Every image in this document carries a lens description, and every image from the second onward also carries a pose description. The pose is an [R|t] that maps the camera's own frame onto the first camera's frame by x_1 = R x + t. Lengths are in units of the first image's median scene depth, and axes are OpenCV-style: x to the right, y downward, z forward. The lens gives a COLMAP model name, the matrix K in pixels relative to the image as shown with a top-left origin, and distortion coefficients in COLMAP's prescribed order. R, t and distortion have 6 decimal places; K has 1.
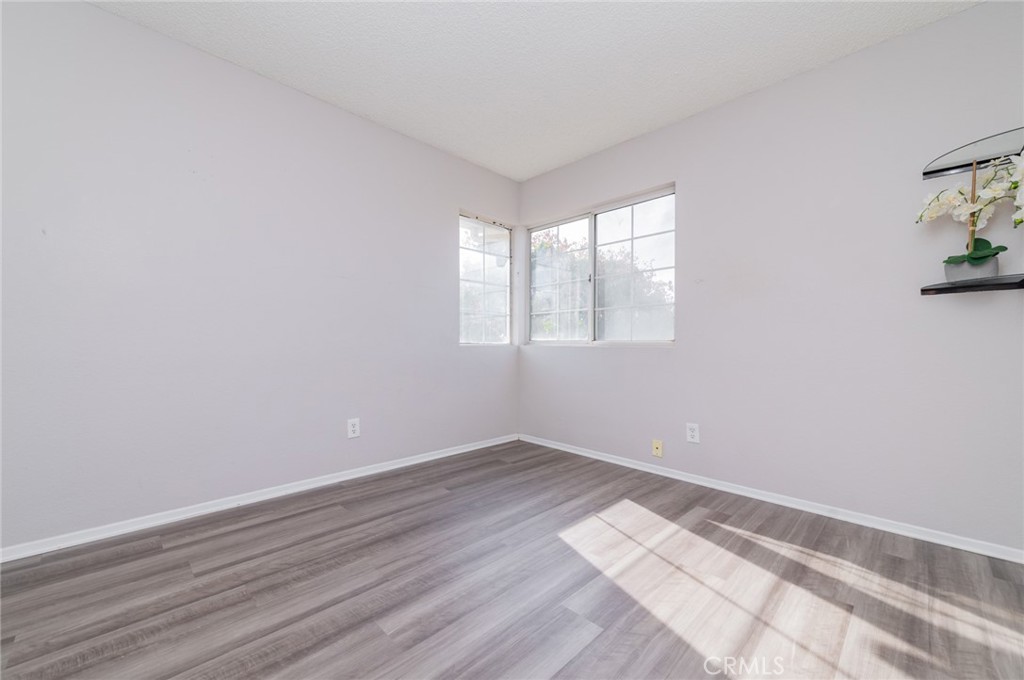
lens RADIAL K [[406.0, 0, 484.4], [0, 406.0, 341.8], [0, 0, 1]] dist [0.007989, -0.002347]
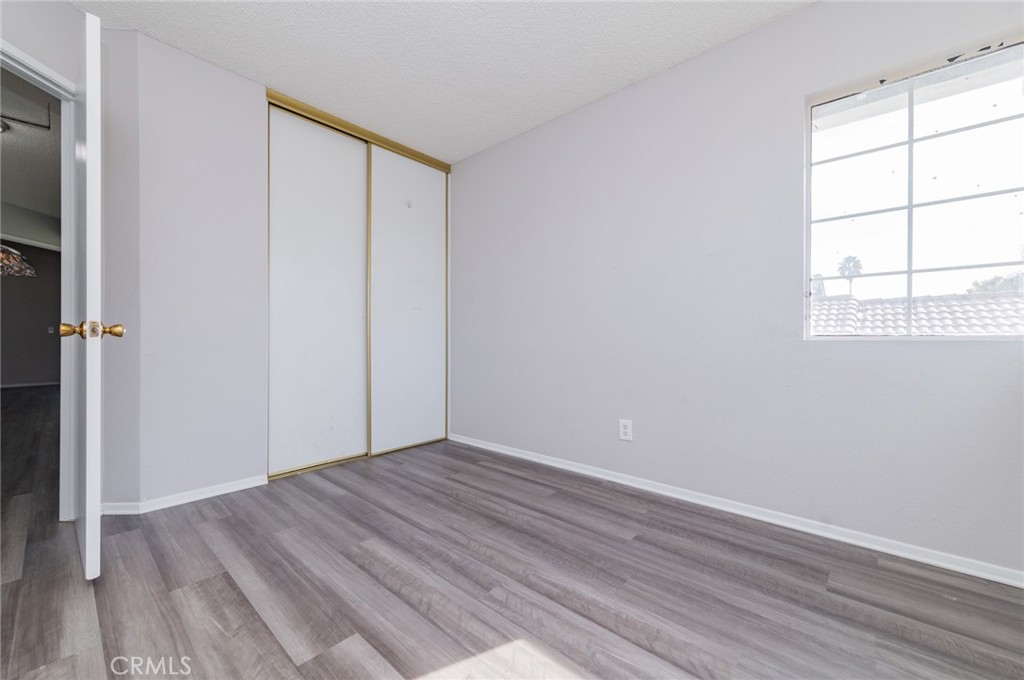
lens RADIAL K [[406.0, 0, 503.4], [0, 406.0, 338.2], [0, 0, 1]] dist [0.007989, -0.002347]
pose [[0.086076, -0.005099, -0.996275, 0.731531], [-0.000199, 0.999987, -0.005135, 0.014708], [0.996289, 0.000641, 0.086074, 0.837160]]
